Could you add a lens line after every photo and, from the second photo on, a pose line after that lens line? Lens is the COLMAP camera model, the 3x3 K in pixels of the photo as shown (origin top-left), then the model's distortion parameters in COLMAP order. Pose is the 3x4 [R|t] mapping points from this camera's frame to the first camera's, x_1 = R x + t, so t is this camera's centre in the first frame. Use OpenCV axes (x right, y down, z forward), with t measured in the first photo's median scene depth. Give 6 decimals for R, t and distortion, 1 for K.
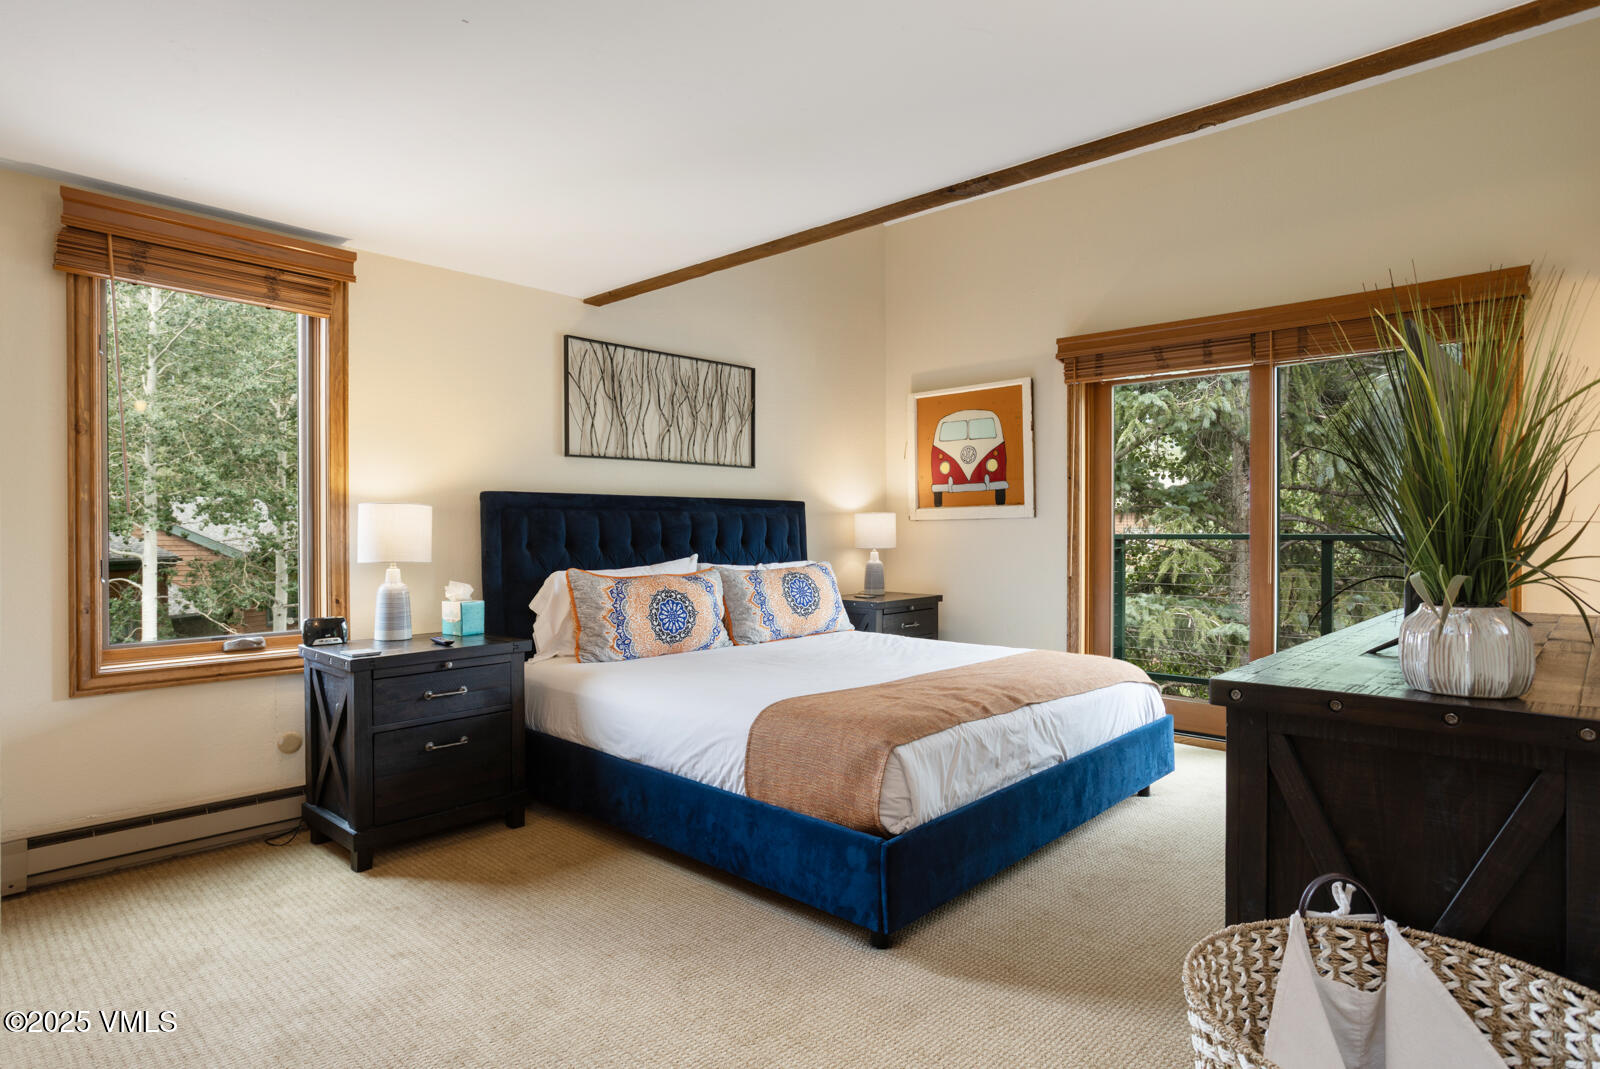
lens RADIAL K [[892.1, 0, 797.3], [0, 892.1, 536.4], [0, 0, 1]] dist [-0.056528, 0.043876]
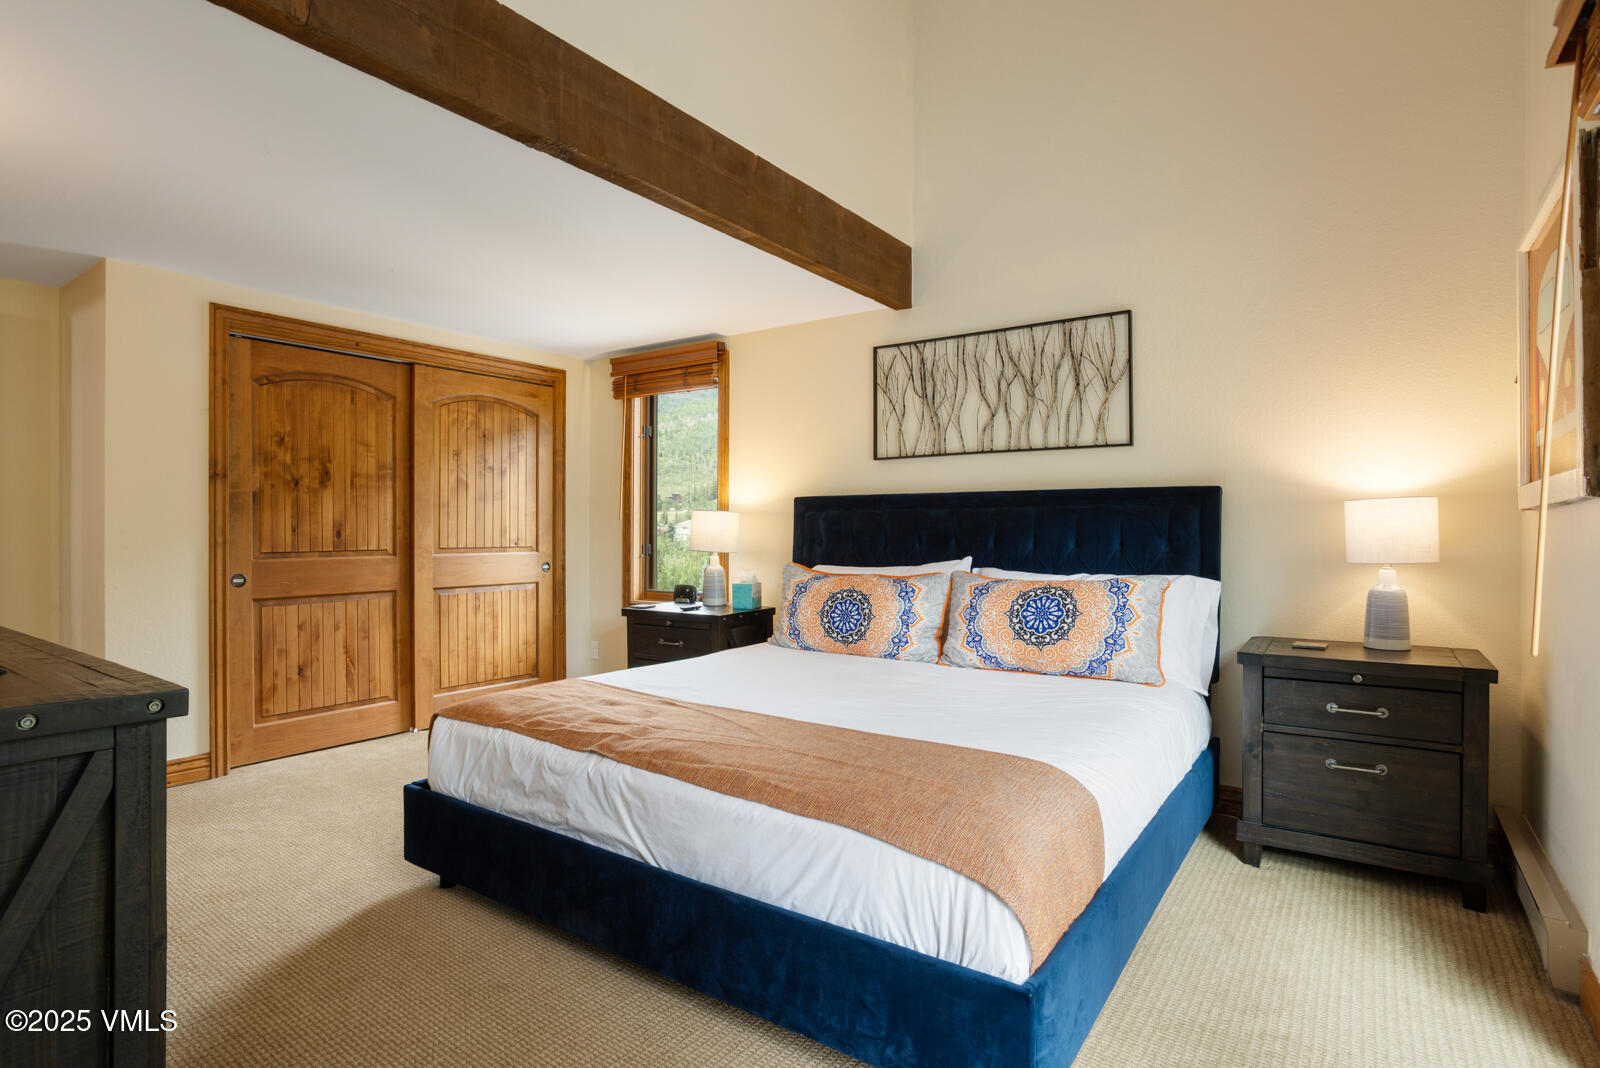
lens RADIAL K [[835.0, 0, 799.4], [0, 835.0, 526.4], [0, 0, 1]] dist [-0.071809, 0.035135]
pose [[0.135004, 0.003210, -0.990840, 0.700102], [-0.009034, 0.999957, 0.002009, -0.010432], [0.990804, 0.008680, 0.135027, 0.747305]]
